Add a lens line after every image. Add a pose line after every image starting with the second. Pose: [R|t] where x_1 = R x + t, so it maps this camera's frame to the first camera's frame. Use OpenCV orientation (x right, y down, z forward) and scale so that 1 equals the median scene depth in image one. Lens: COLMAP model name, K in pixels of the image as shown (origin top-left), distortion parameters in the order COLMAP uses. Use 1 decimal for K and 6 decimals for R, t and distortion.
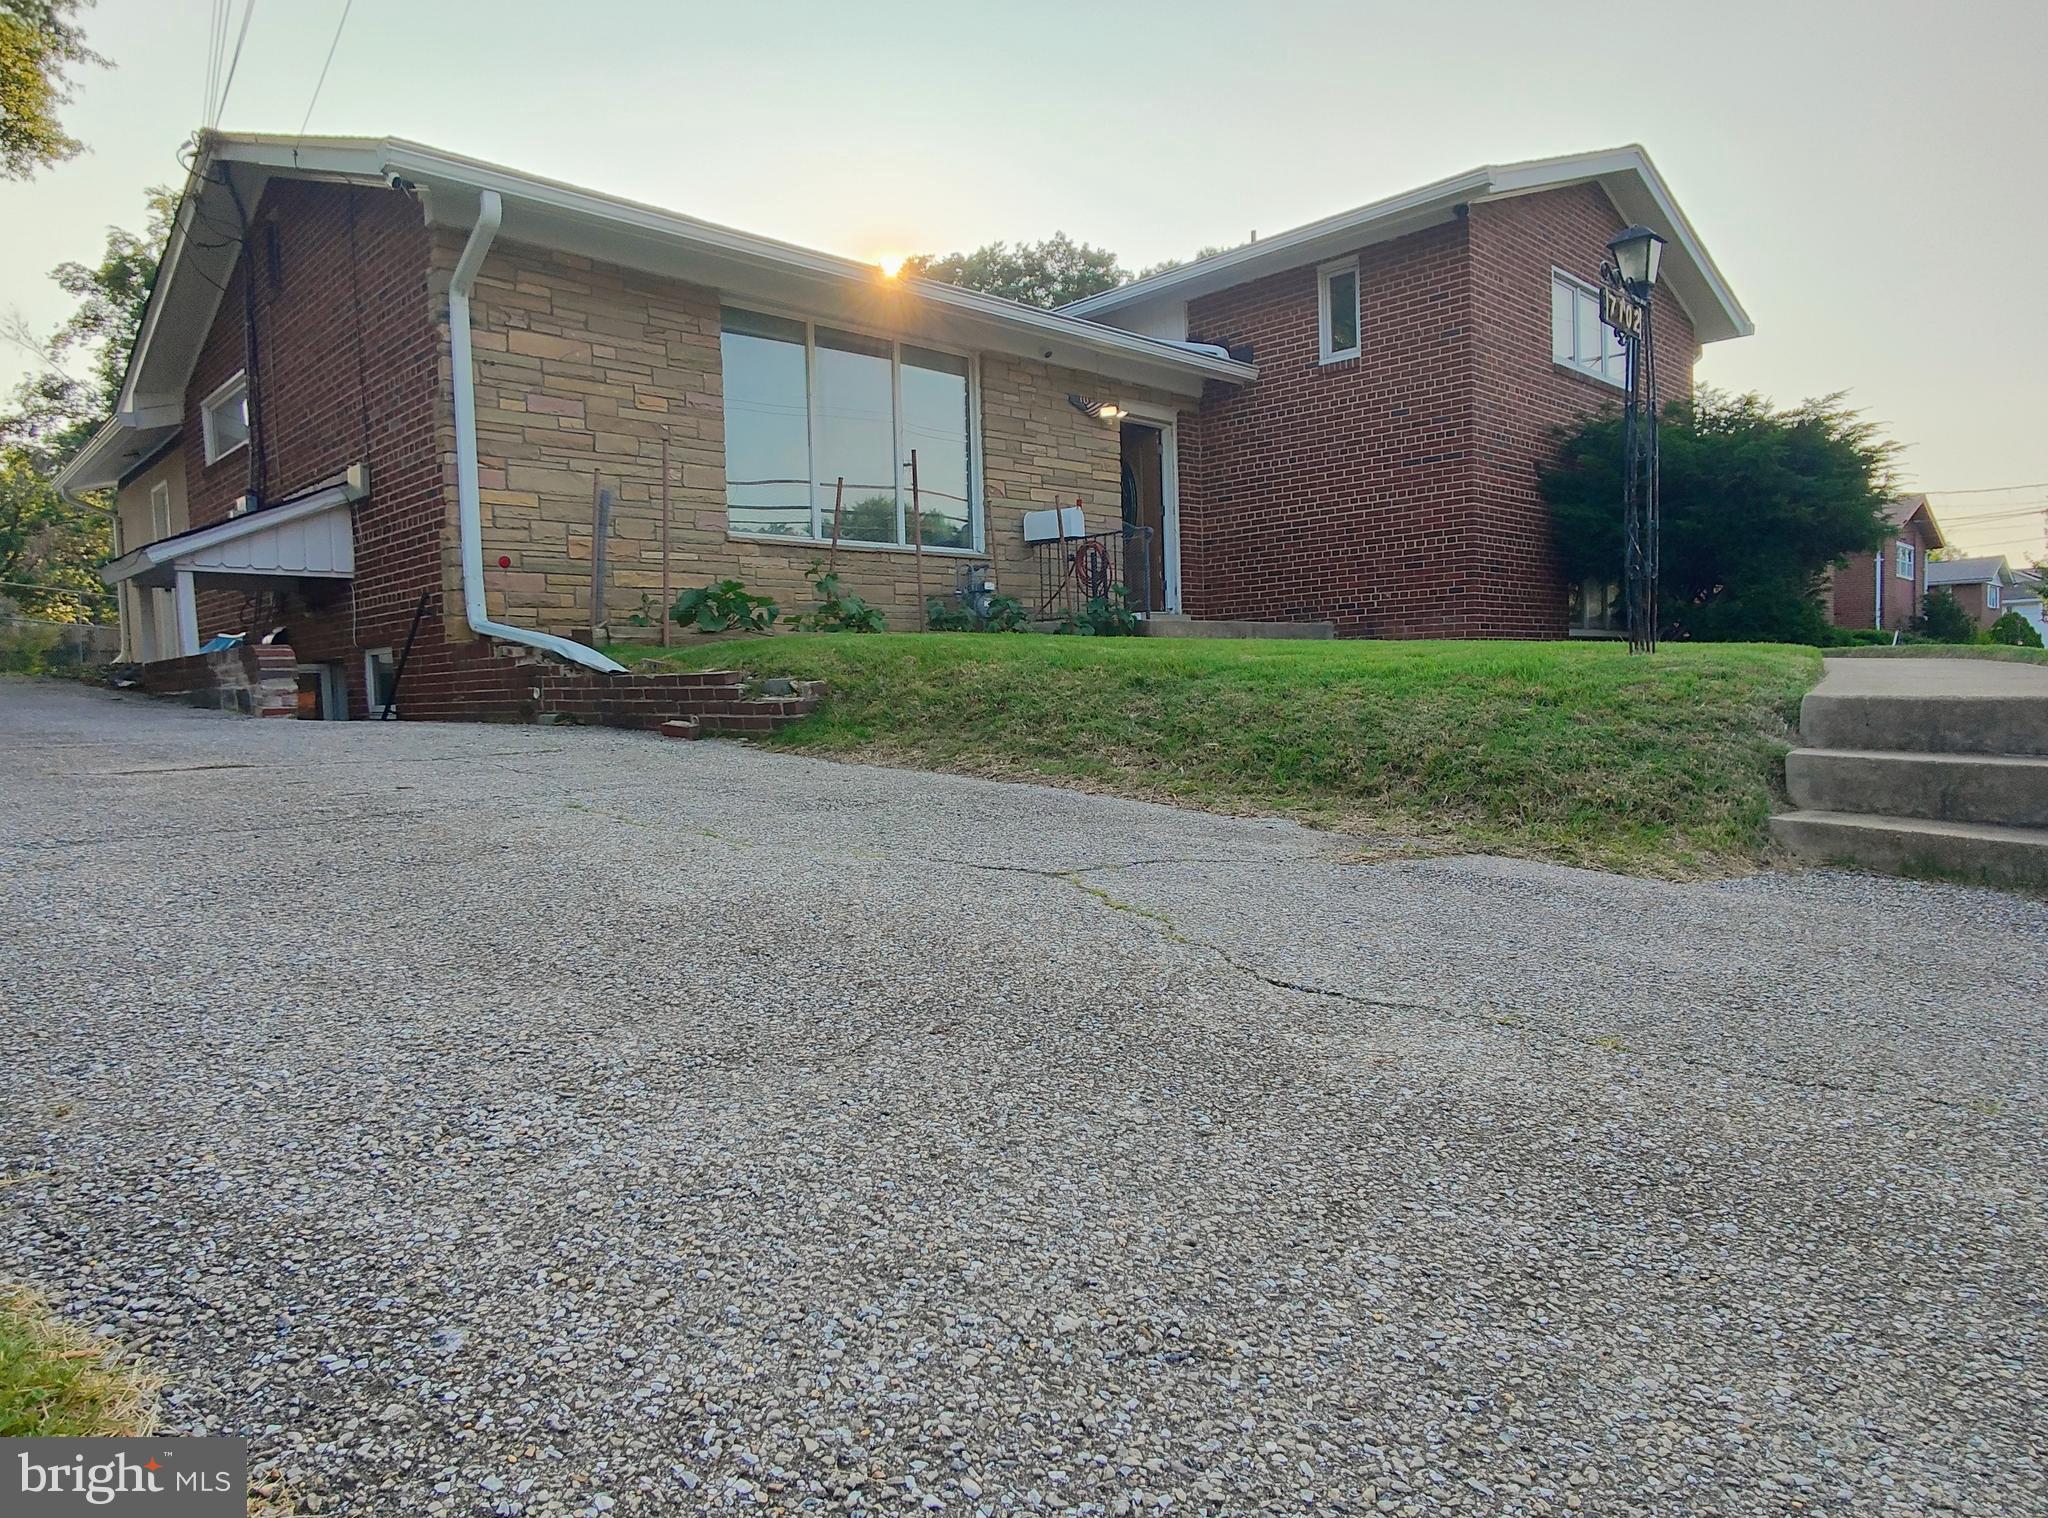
lens RADIAL K [[1236.2, 0, 1006.2], [0, 1236.2, 748.9], [0, 0, 1]] dist [0.000248, -0.001072]
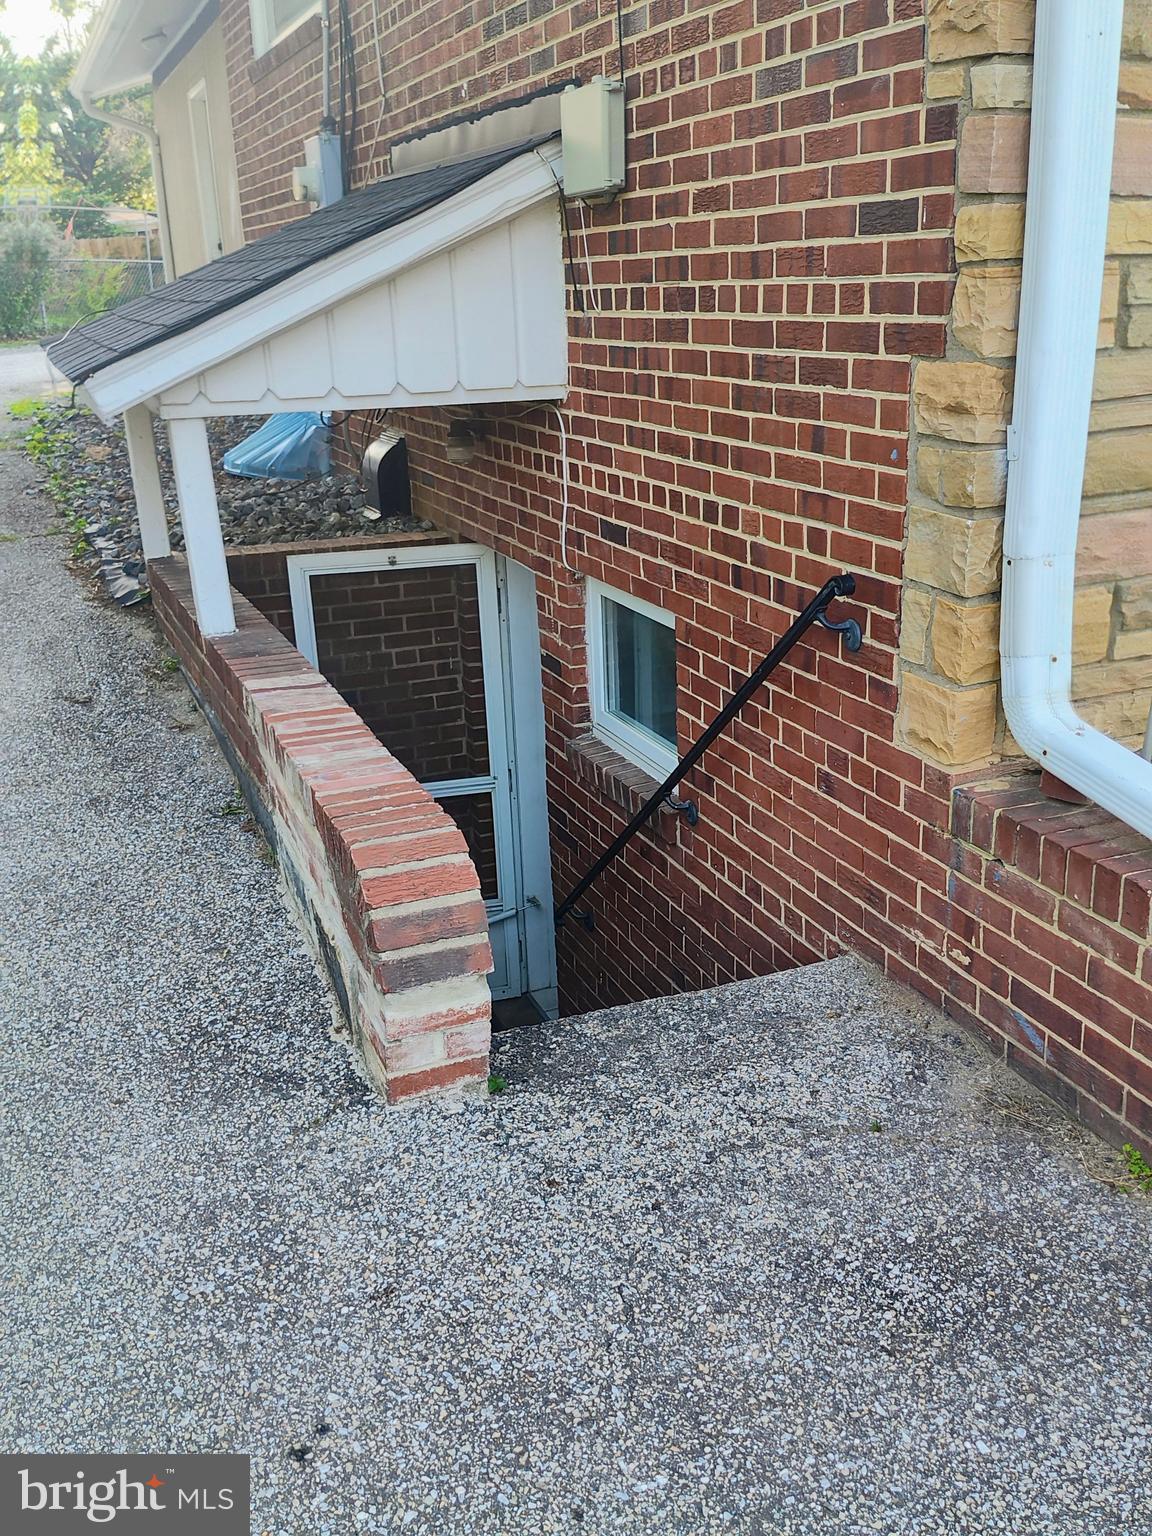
lens RADIAL K [[1411.3, 0, 573.9], [0, 1411.3, 771.8], [0, 0, 1]] dist [-0.003707, 0.000000]
pose [[0.923769, 0.127561, -0.361081, -0.353700], [-0.014021, 0.953525, 0.300986, -0.161082], [0.382694, -0.272979, 0.882625, 0.583364]]
